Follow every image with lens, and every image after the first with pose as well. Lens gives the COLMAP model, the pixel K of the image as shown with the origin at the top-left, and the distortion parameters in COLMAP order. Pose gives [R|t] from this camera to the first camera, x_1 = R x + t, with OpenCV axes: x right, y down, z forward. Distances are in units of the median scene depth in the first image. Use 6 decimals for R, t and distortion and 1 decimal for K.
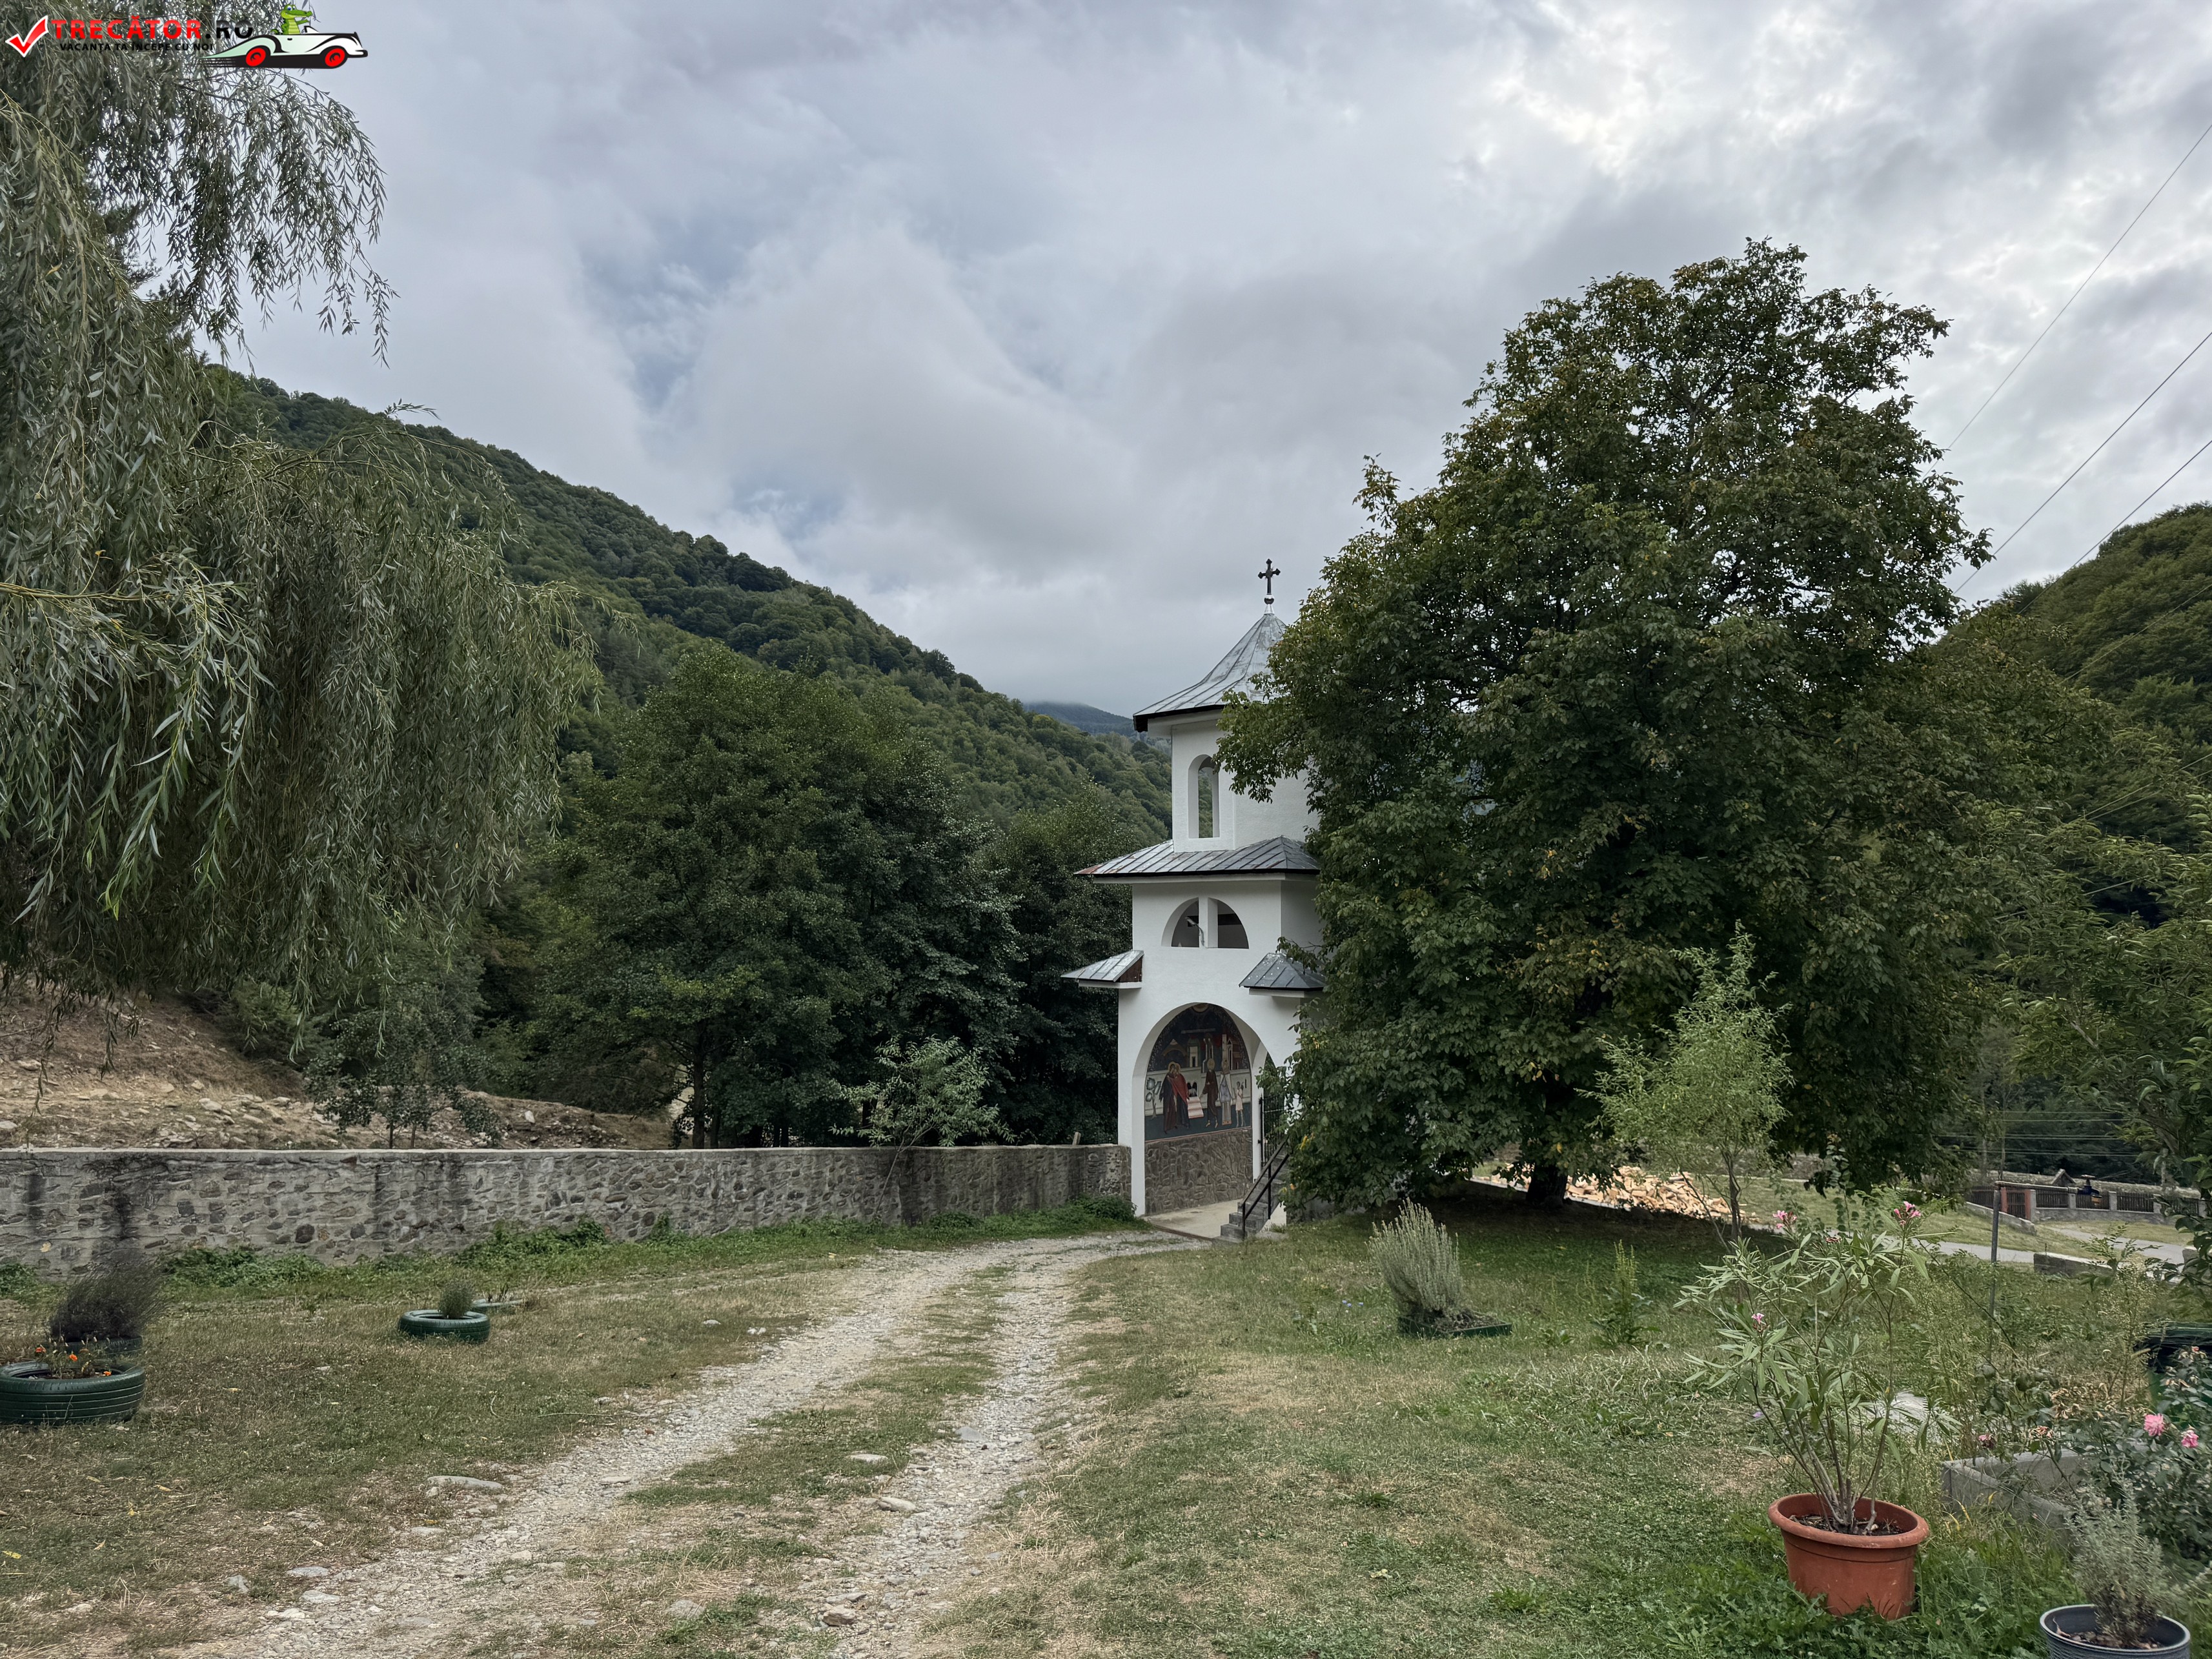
lens RADIAL K [[1545.6, 0, 1106.7], [0, 1545.6, 815.3], [0, 0, 1]] dist [0.013497, -0.023006]
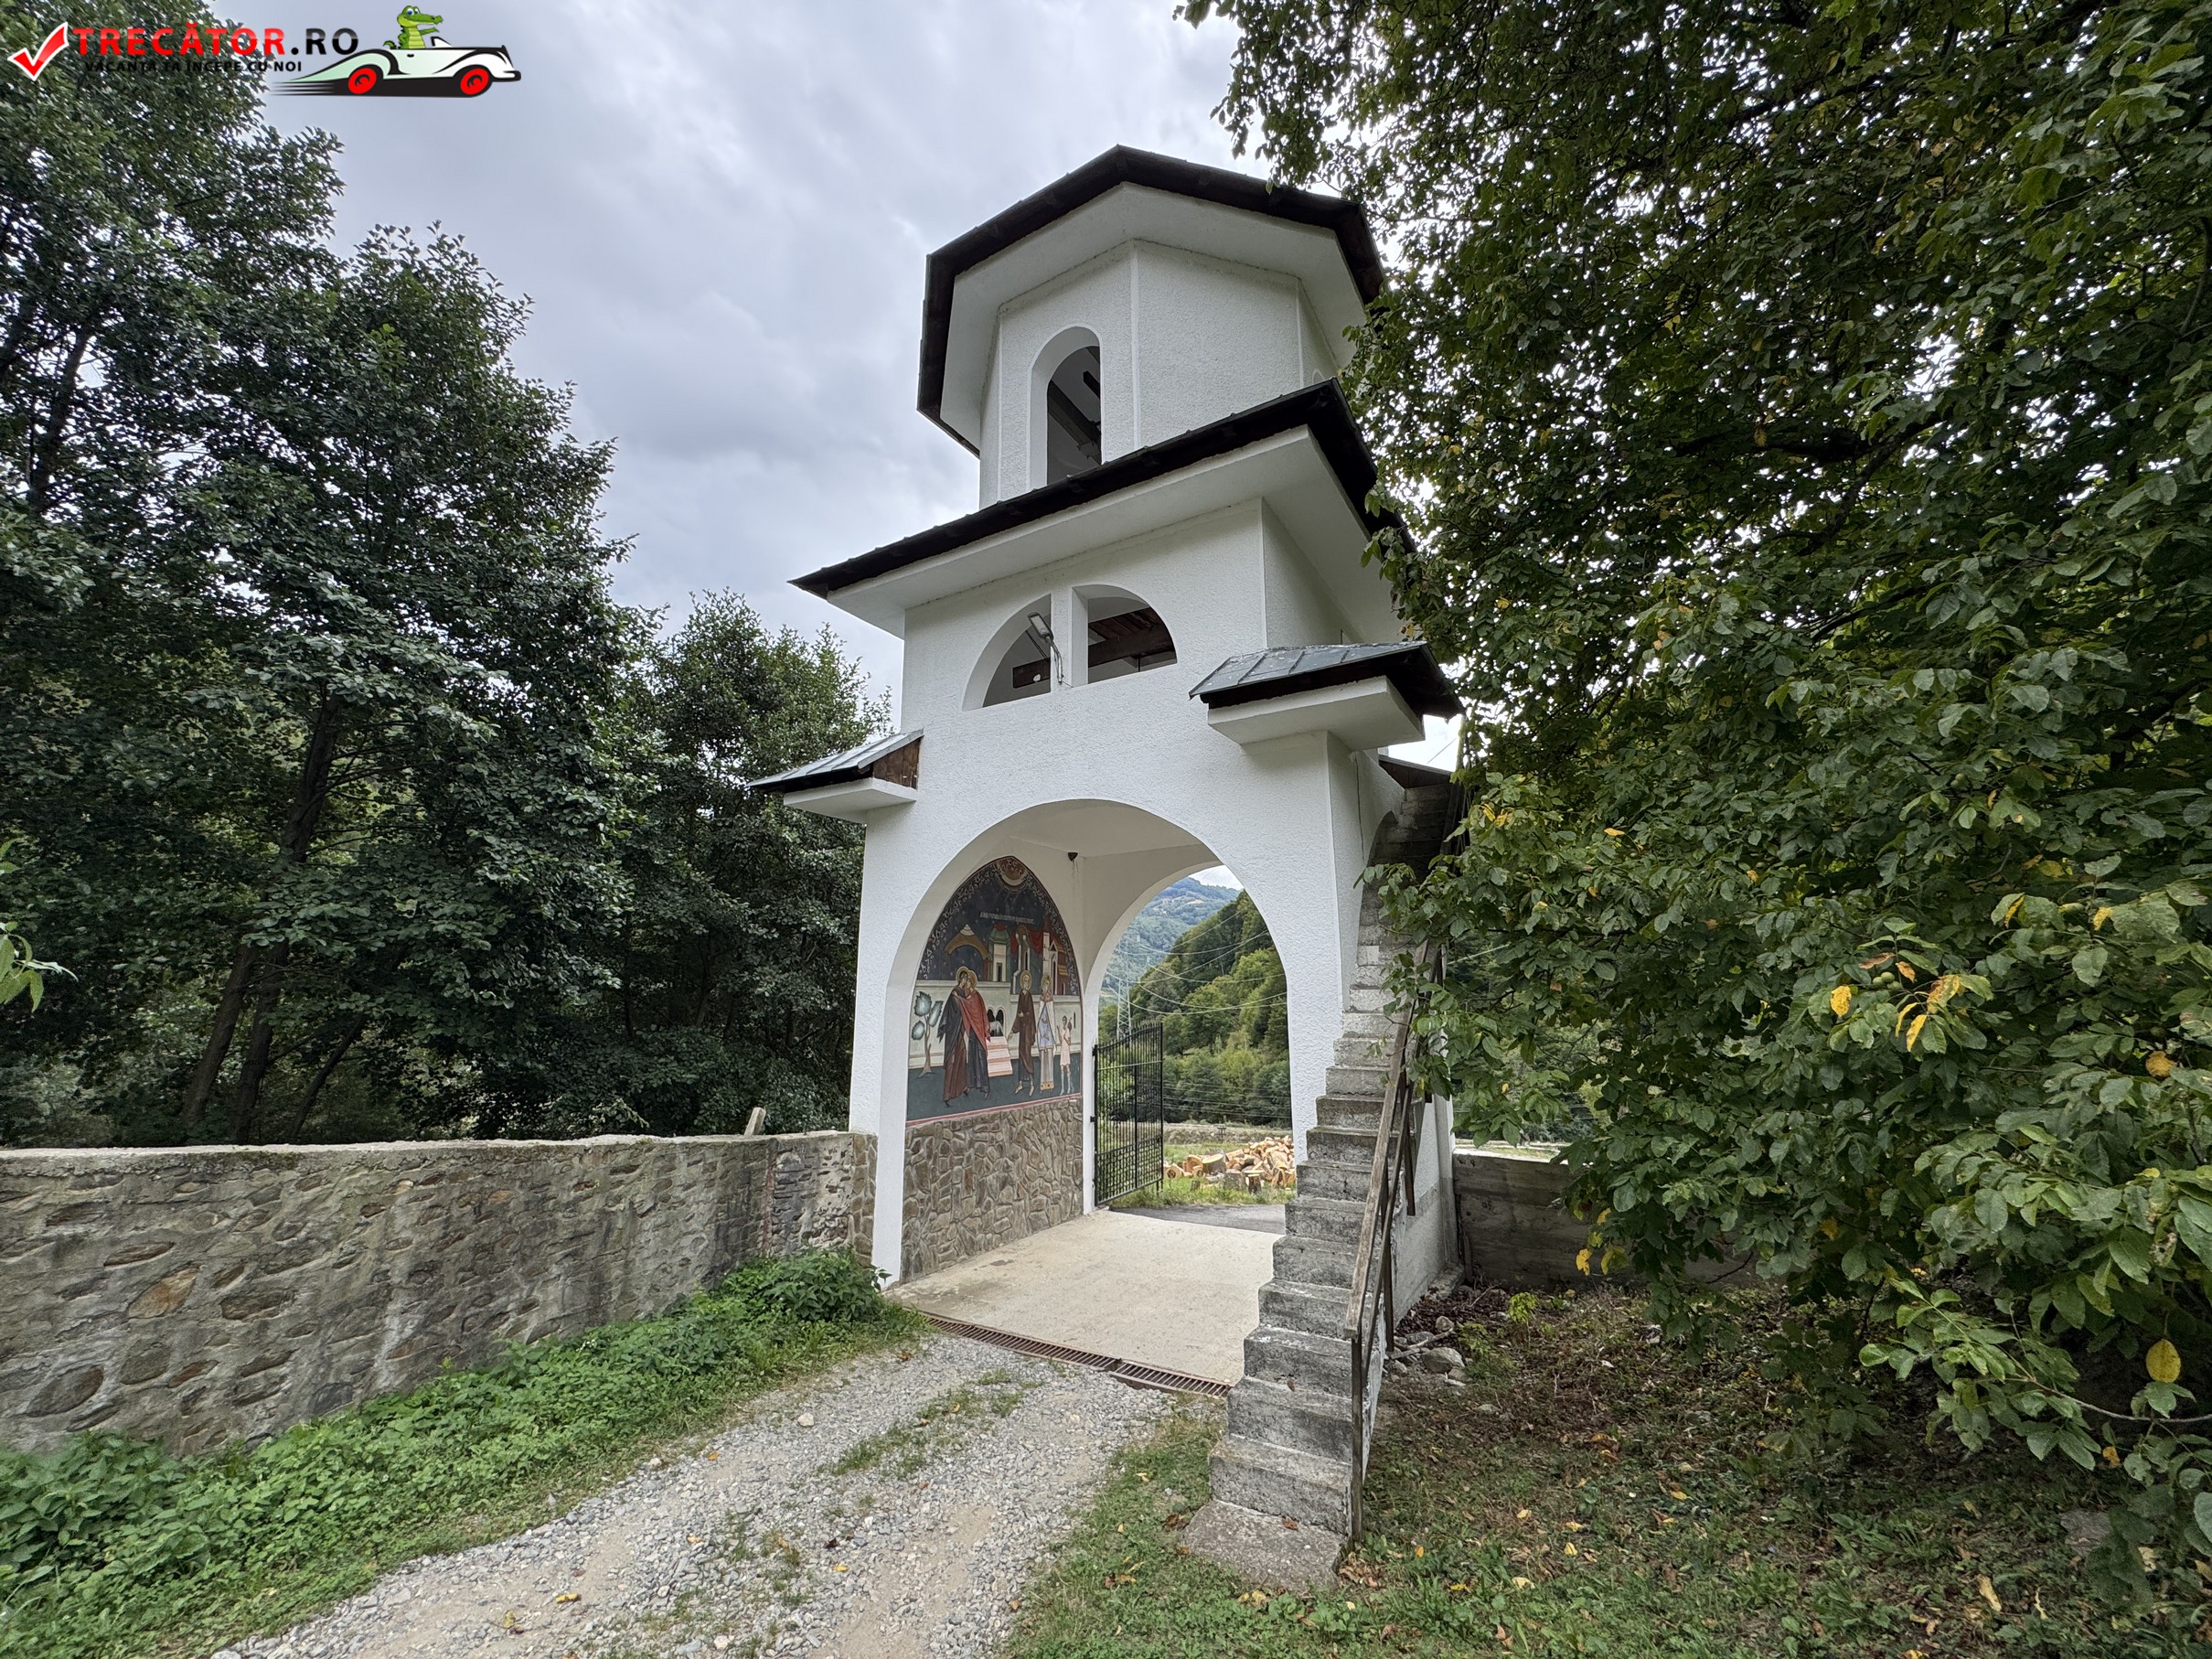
lens RADIAL K [[880.8, 0, 1109.8], [0, 880.8, 848.1], [0, 0, 1]] dist [0.009233, 0.000909]
pose [[0.958644, 0.052715, 0.279684, 0.003809], [-0.021531, 0.993314, -0.113421, 0.151835], [-0.283793, 0.102709, 0.953369, 0.692069]]
